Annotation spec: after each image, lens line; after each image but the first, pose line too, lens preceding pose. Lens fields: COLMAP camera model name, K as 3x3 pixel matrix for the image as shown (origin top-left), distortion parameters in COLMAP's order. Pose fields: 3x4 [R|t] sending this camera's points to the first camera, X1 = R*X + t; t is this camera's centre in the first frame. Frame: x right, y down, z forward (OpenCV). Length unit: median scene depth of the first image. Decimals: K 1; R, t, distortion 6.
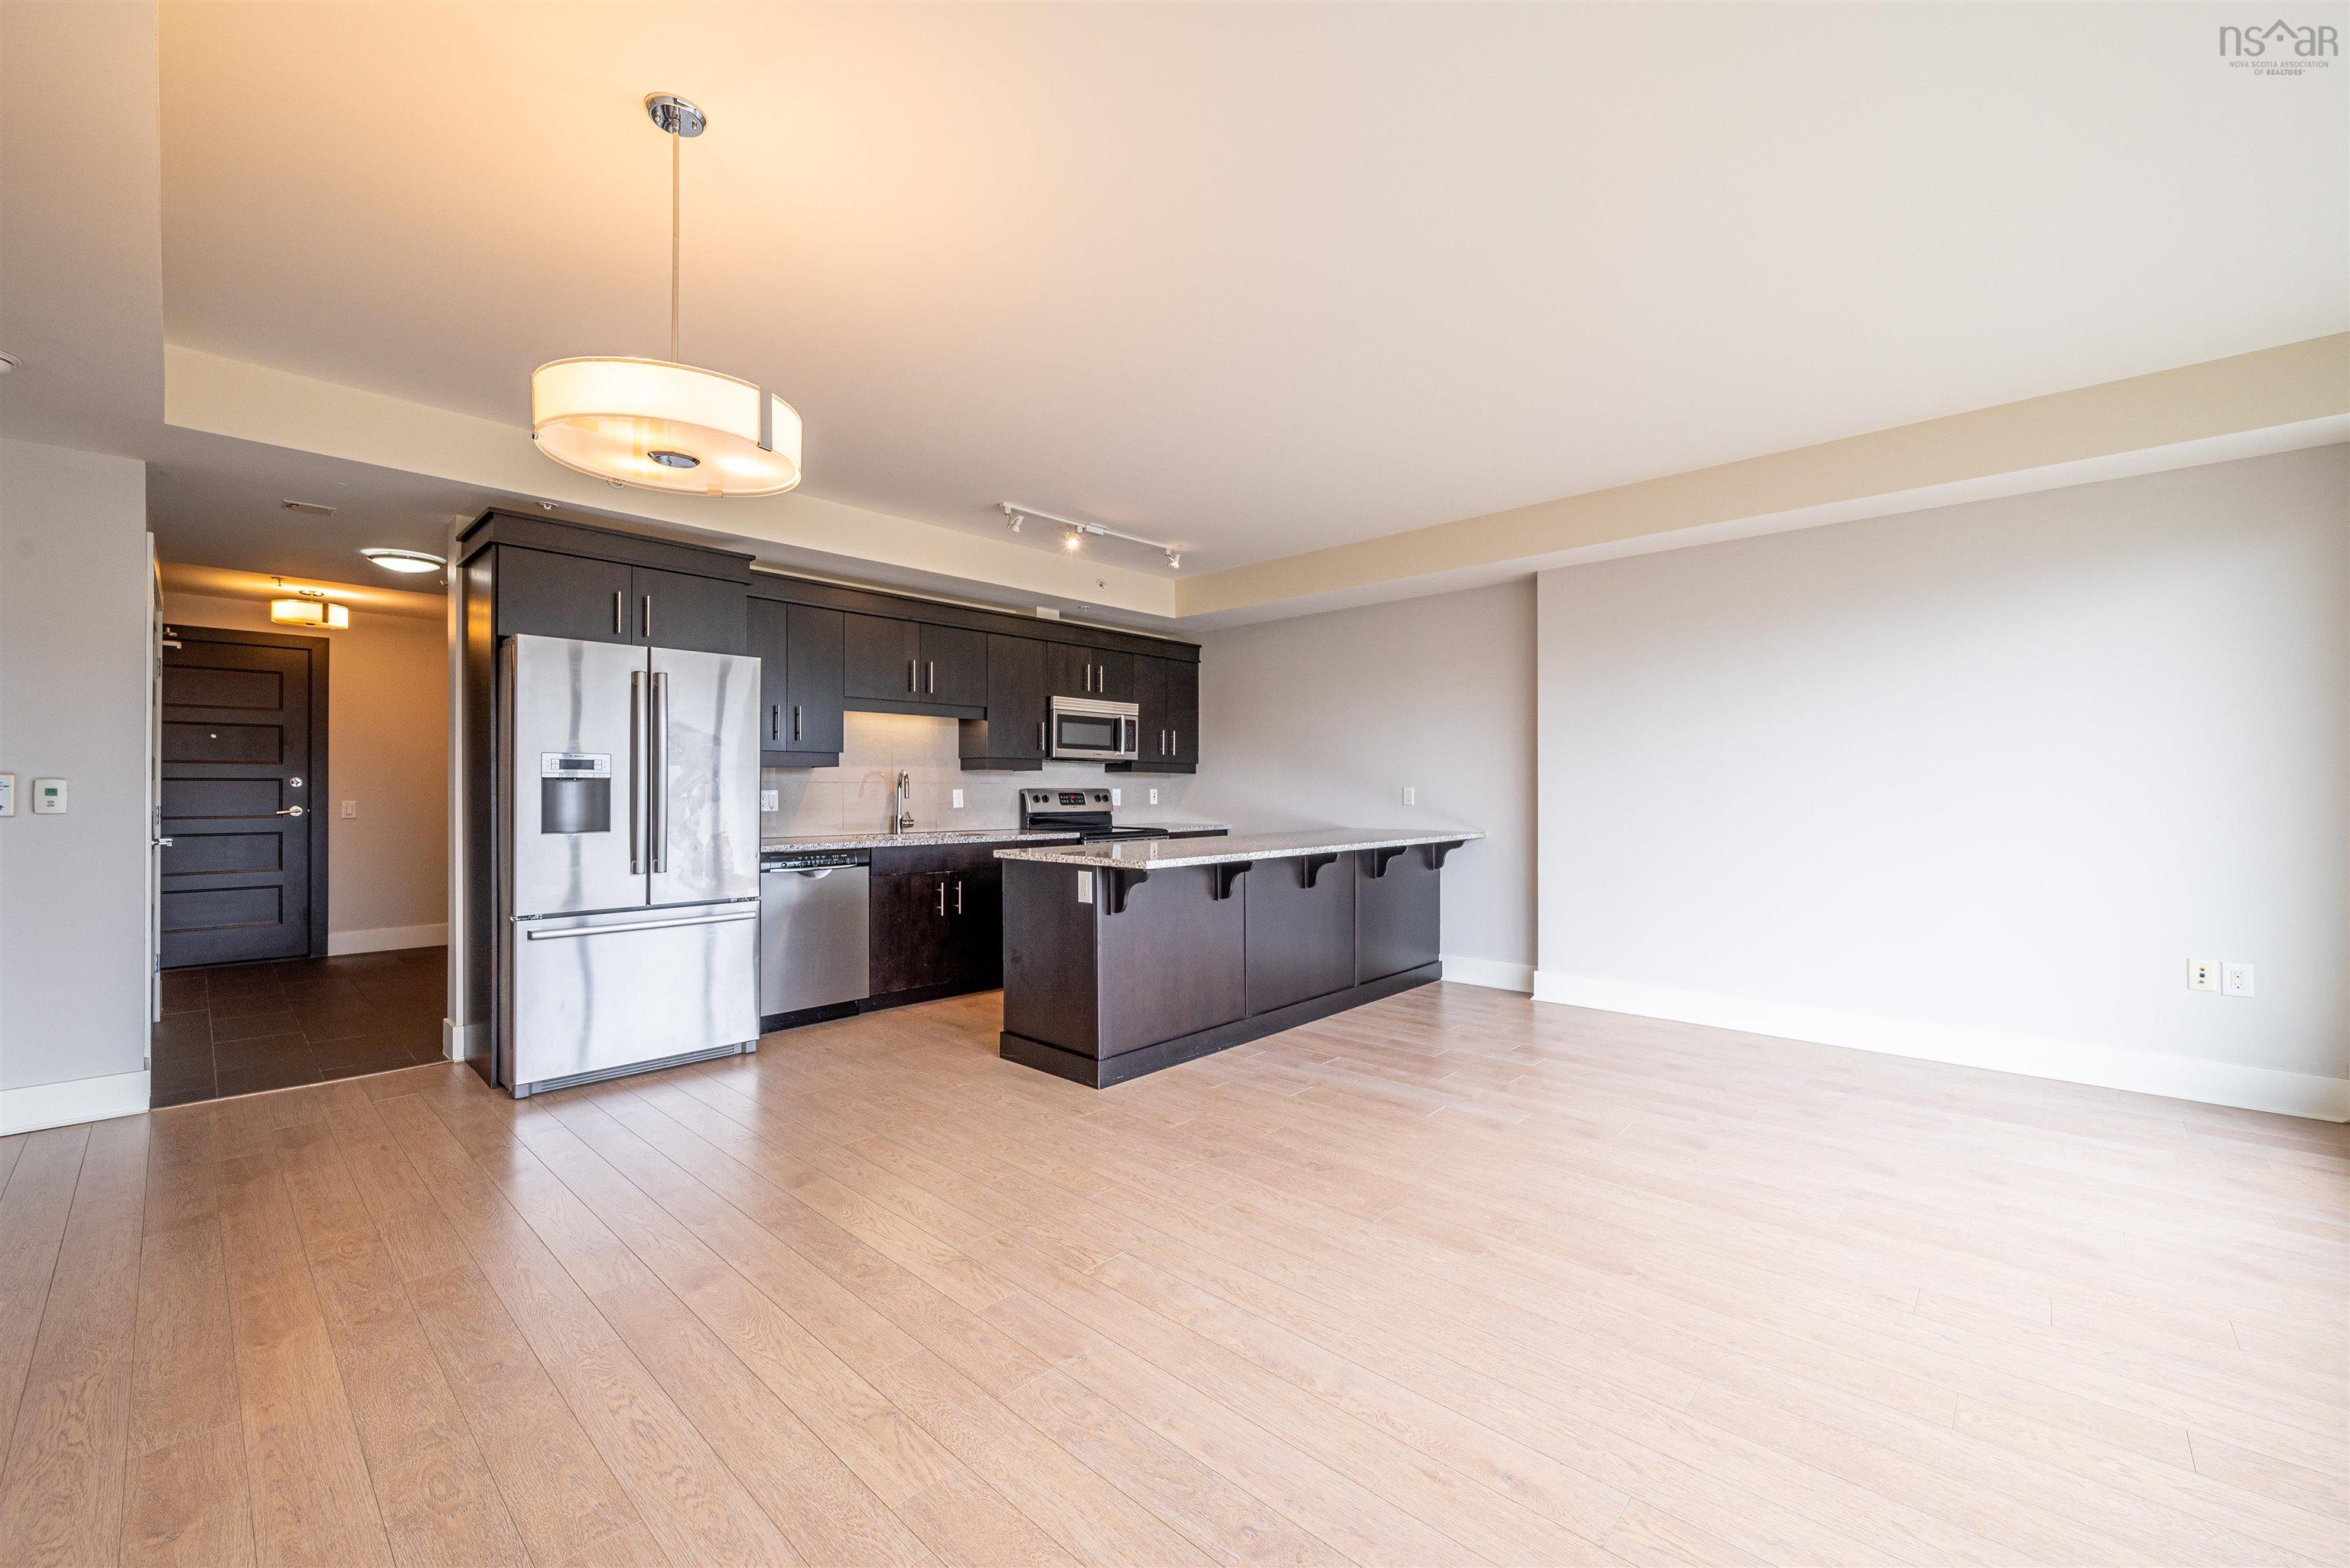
lens RADIAL K [[929.1, 0, 1196.9], [0, 929.1, 785.1], [0, 0, 1]] dist [0.000089, -0.000179]
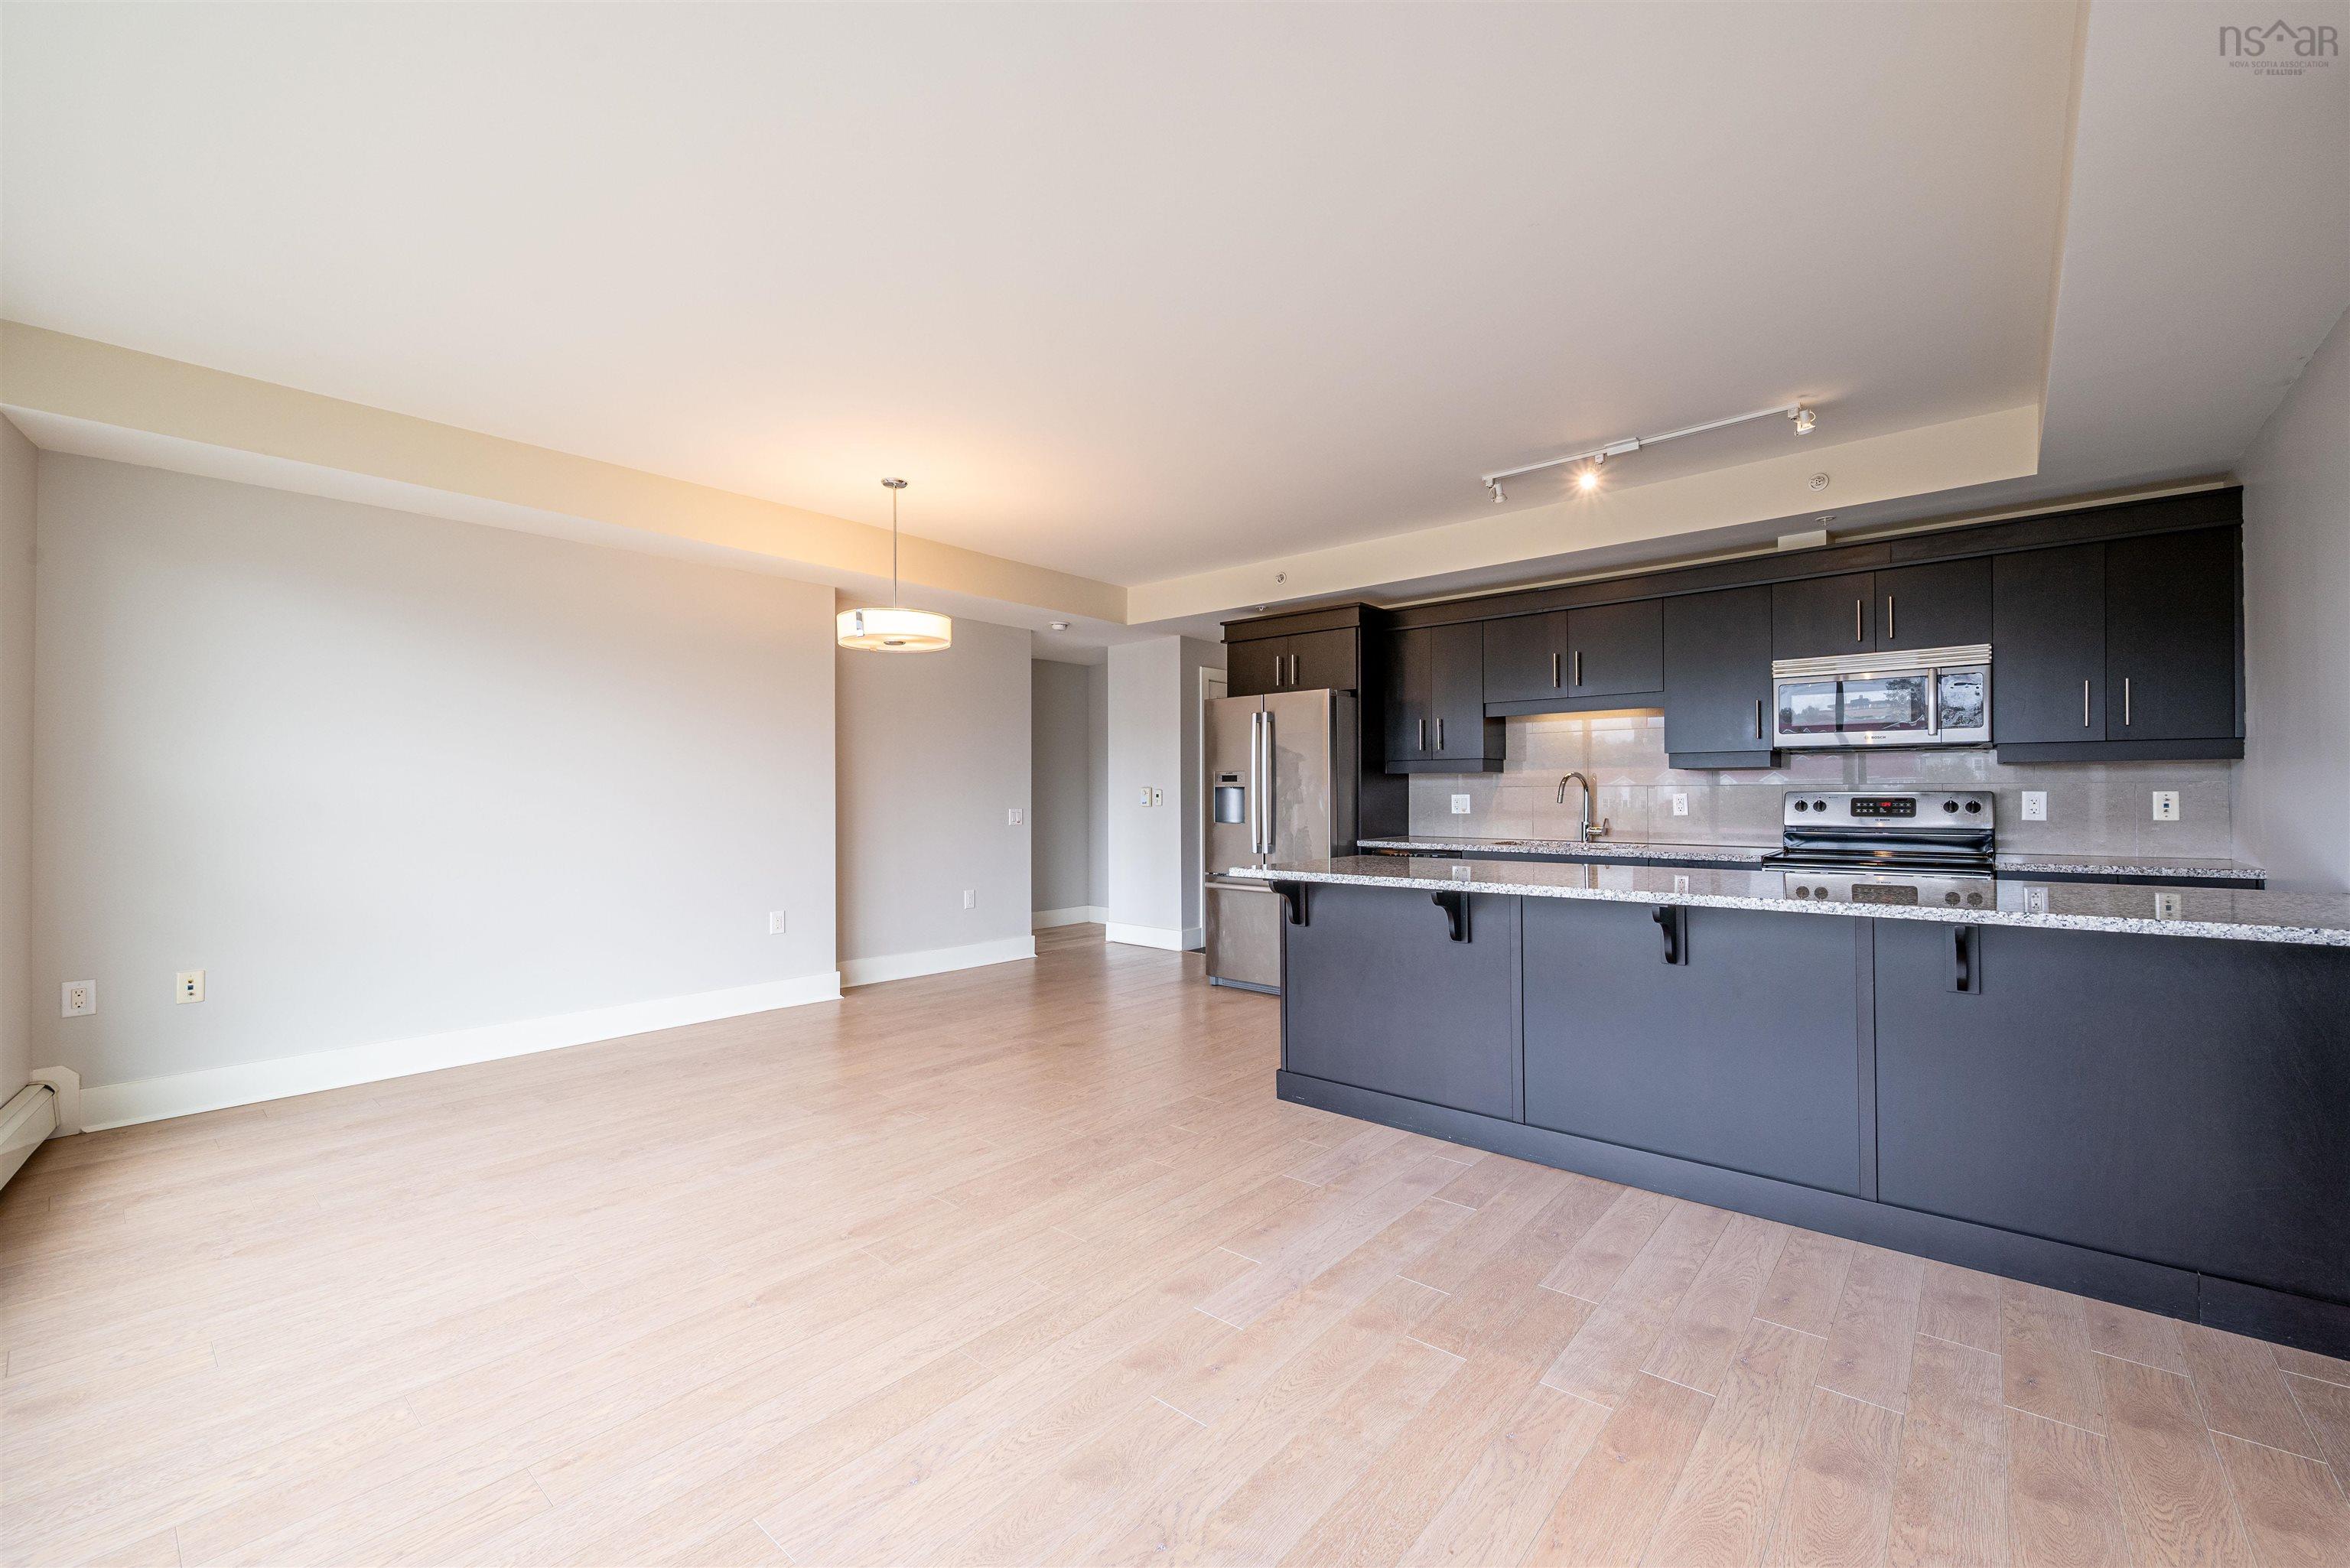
lens RADIAL K [[948.7, 0, 1186.6], [0, 948.7, 785.7], [0, 0, 1]] dist [-0.000975, 0.000152]
pose [[0.037851, -0.007763, -0.999253, 0.640930], [0.008525, 0.999936, -0.007445, 0.000735], [0.999247, -0.008237, 0.037914, 0.614334]]
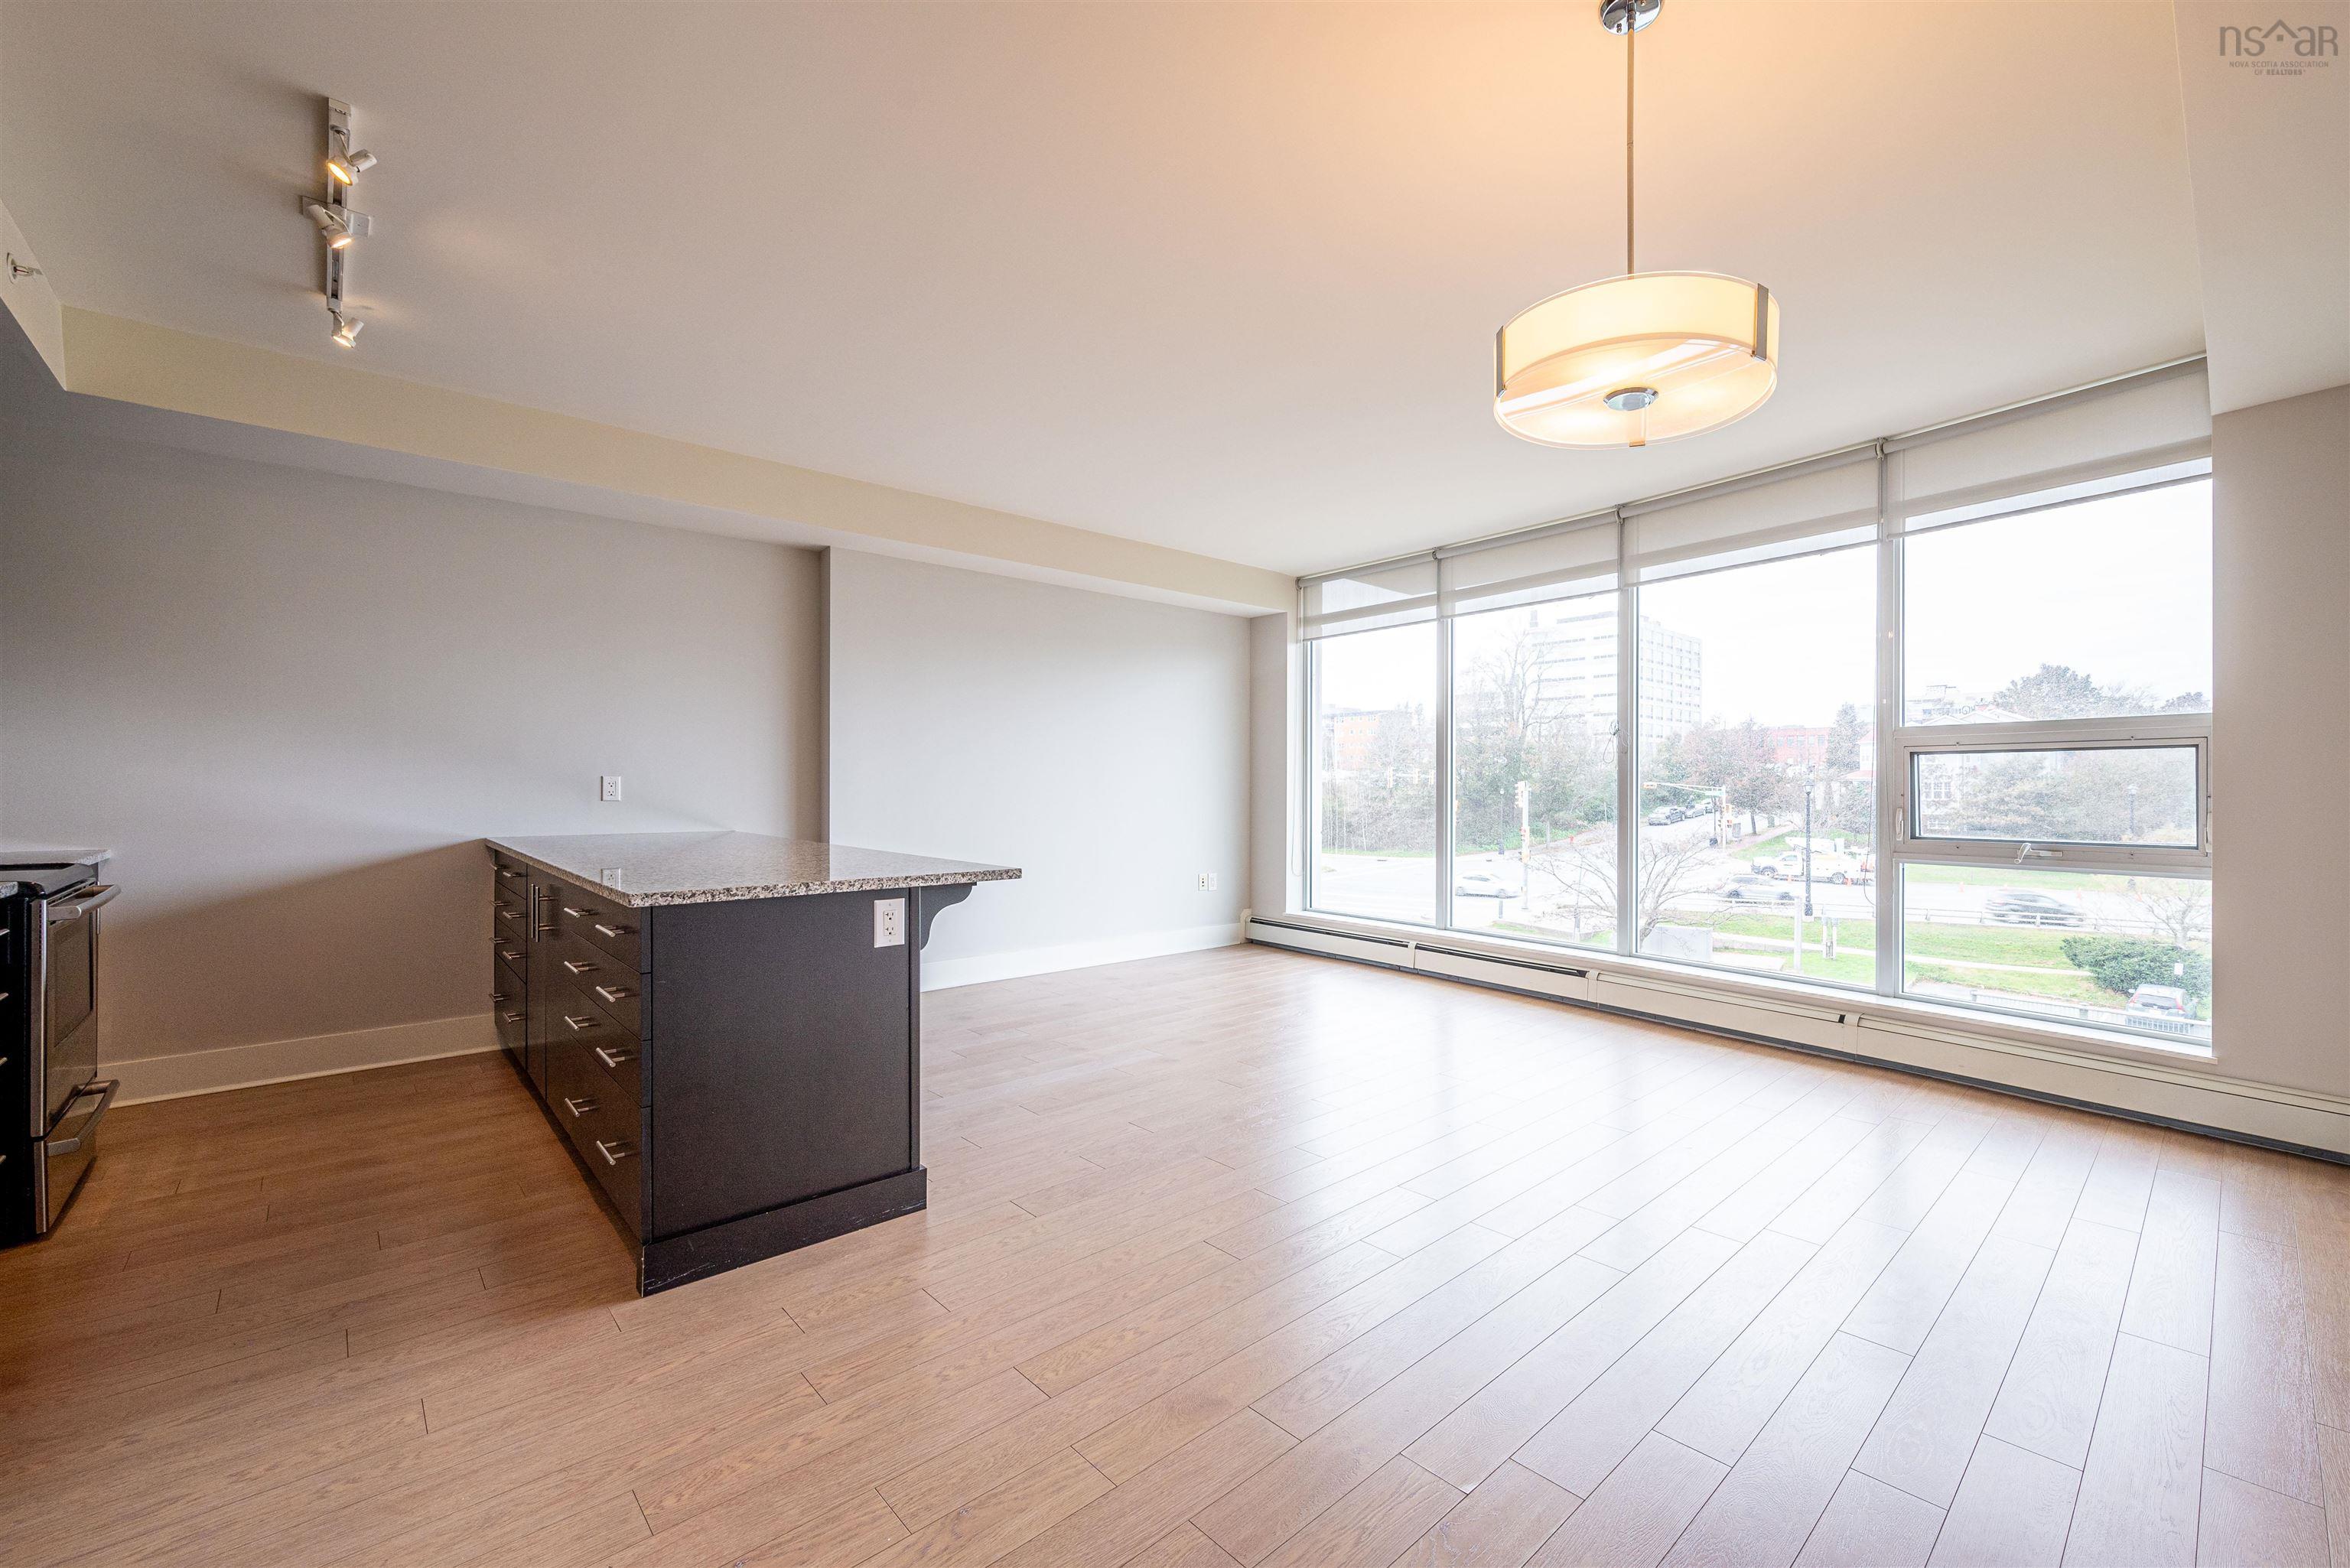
lens RADIAL K [[961.7, 0, 1283.0], [0, 961.7, 788.0], [0, 0, 1]] dist [-0.002092, -0.000011]
pose [[0.052439, -0.000298, 0.998624, -0.573618], [-0.008702, 0.999962, 0.000755, 0.007150], [-0.998586, -0.008730, 0.052435, 0.493950]]
